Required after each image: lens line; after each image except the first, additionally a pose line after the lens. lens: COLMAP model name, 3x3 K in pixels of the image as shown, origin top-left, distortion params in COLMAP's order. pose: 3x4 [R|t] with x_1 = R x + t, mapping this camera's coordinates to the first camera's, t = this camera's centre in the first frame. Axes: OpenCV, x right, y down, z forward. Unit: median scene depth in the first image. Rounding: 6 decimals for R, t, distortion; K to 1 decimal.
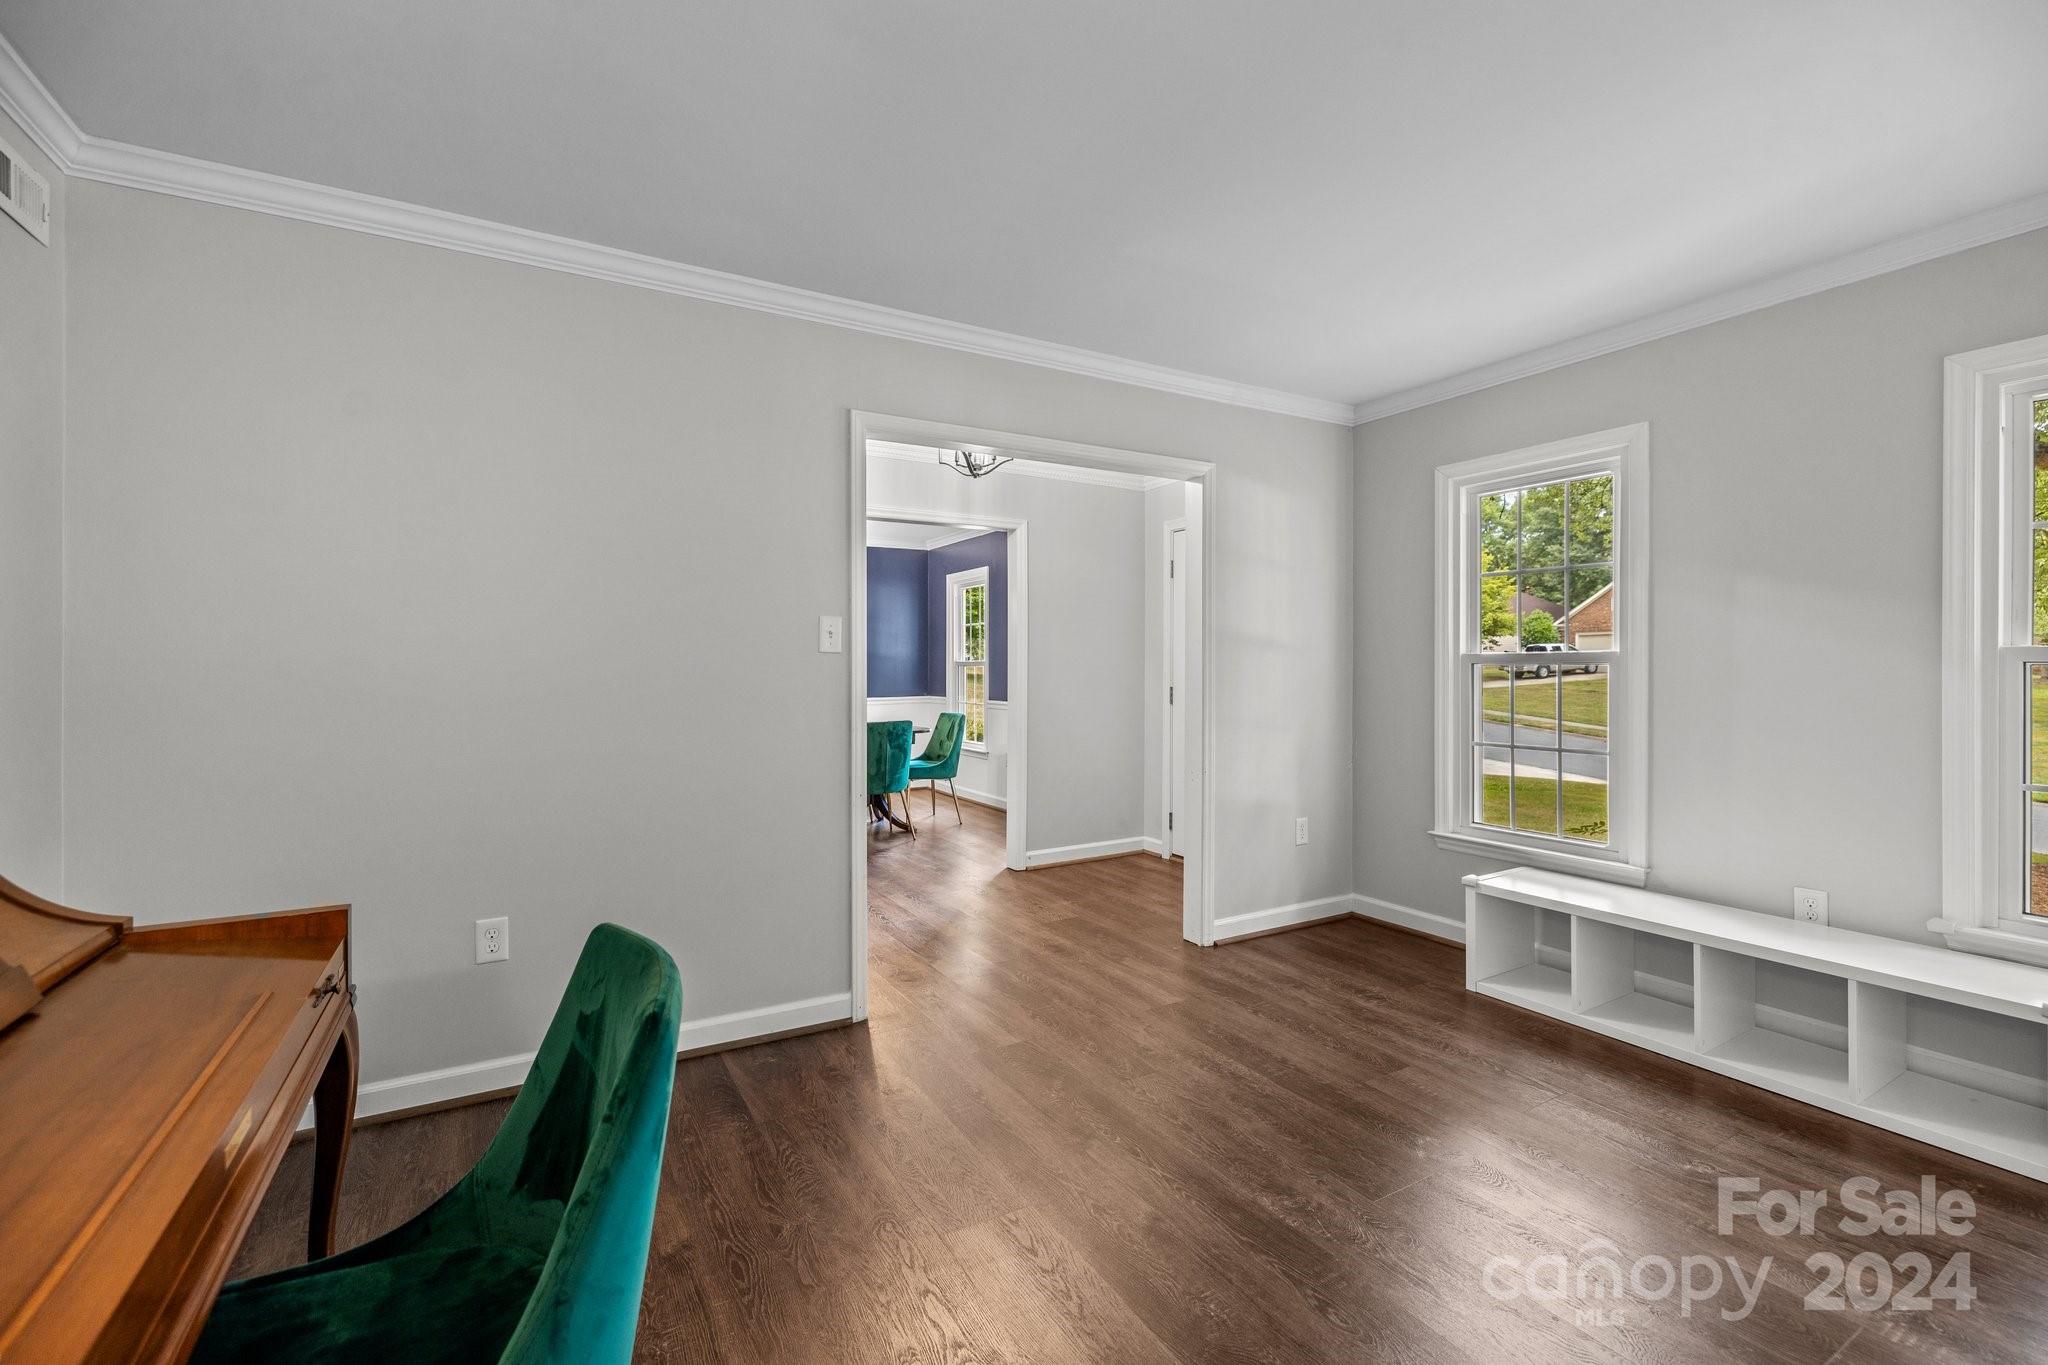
lens RADIAL K [[868.8, 0, 1021.2], [0, 868.8, 676.6], [0, 0, 1]] dist [0.001479, 0.000049]
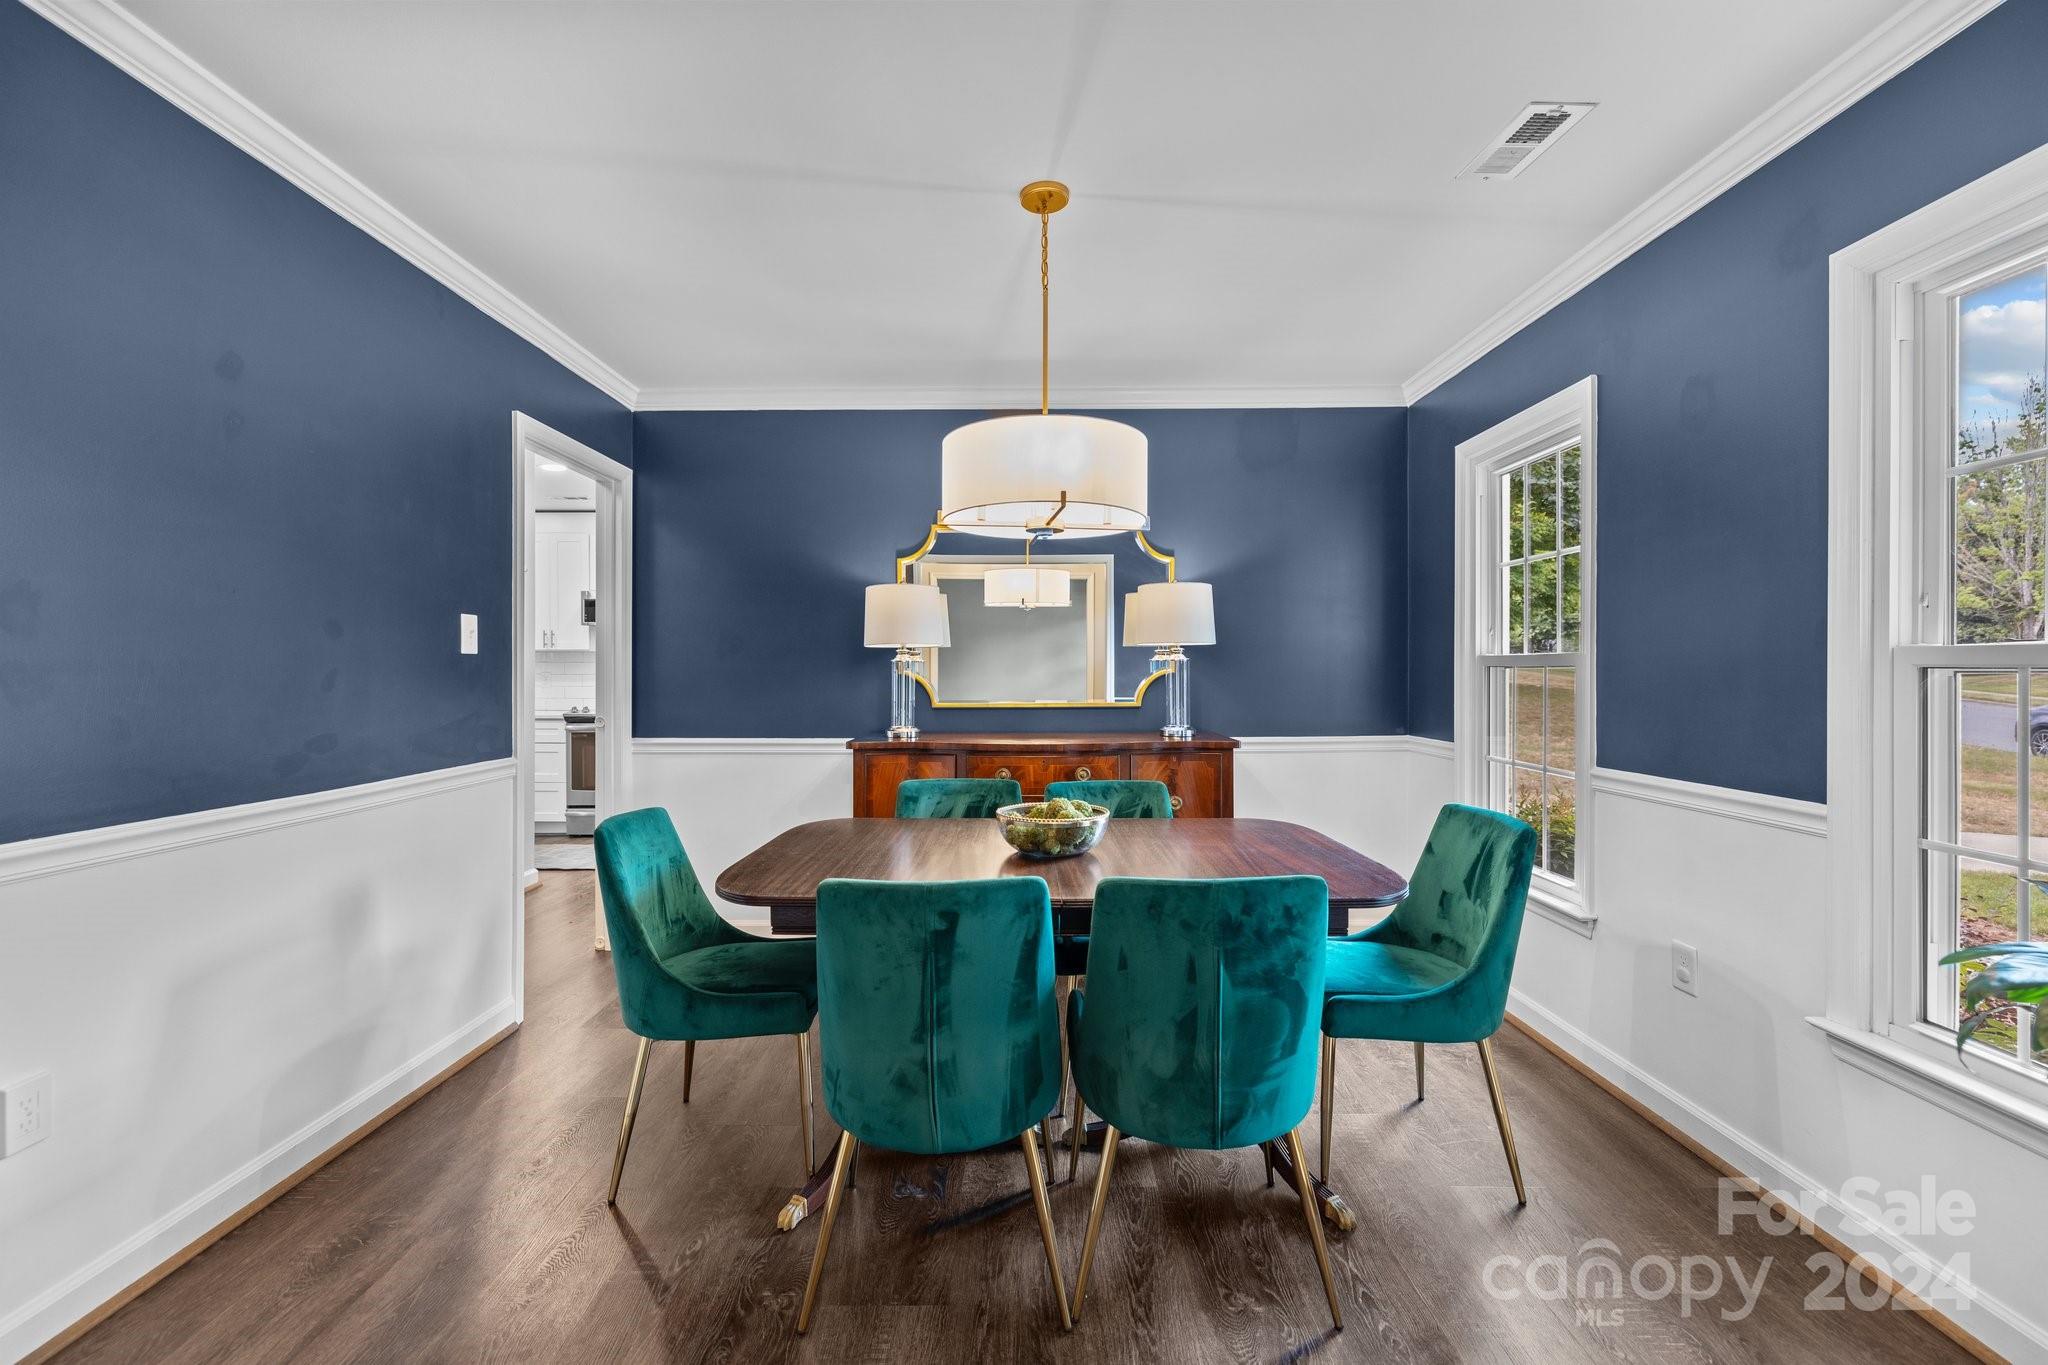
lens RADIAL K [[868.8, 0, 1019.9], [0, 868.8, 679.5], [0, 0, 1]] dist [0.001479, 0.000049]
pose [[0.858016, 0.004319, -0.513605, -0.061760], [-0.004696, 0.999989, 0.000565, -0.006234], [0.513602, 0.001927, 0.858026, 0.633643]]
